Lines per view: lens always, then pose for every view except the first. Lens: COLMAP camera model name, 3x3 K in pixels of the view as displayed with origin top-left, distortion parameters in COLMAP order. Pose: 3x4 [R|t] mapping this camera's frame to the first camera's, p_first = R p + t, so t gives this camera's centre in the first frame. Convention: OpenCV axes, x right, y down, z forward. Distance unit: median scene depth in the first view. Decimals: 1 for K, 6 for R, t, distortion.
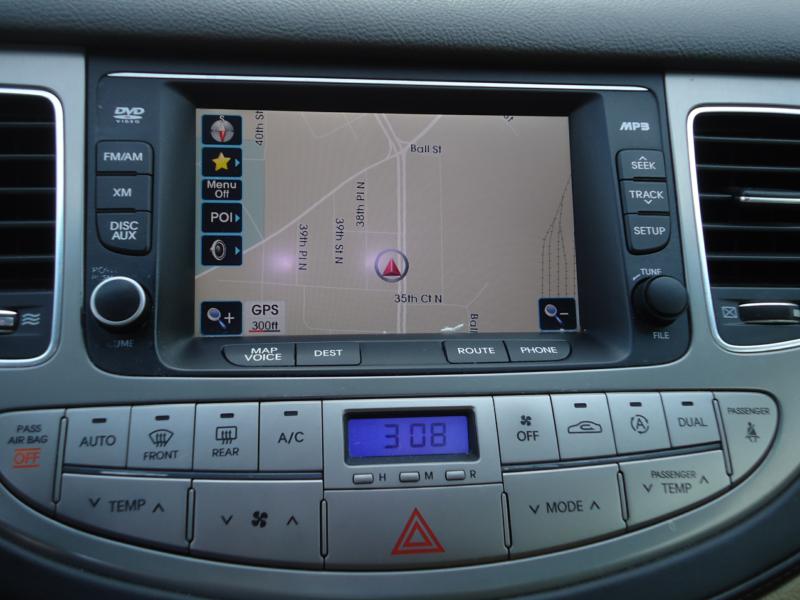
lens RADIAL K [[764.0, 0, 400.0], [0, 764.0, 300.0], [0, 0, 1]] dist [0.058159, -0.006729]
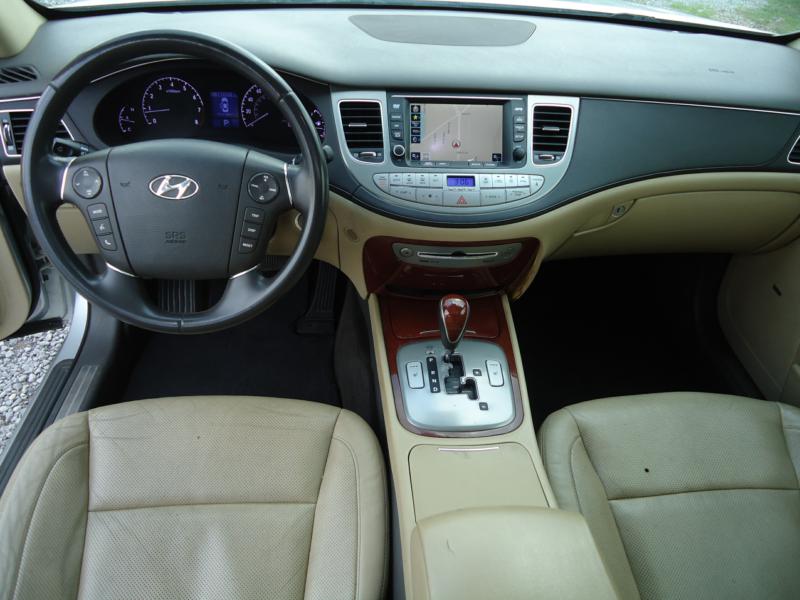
lens RADIAL K [[574.5, 0, 400.0], [0, 574.5, 300.0], [0, 0, 1]] dist [0.001403, 0.001401]
pose [[0.999040, 0.027343, -0.034226, -0.203224], [-0.019725, 0.978385, 0.205850, 0.159223], [0.039115, -0.204977, 0.977985, -2.424402]]
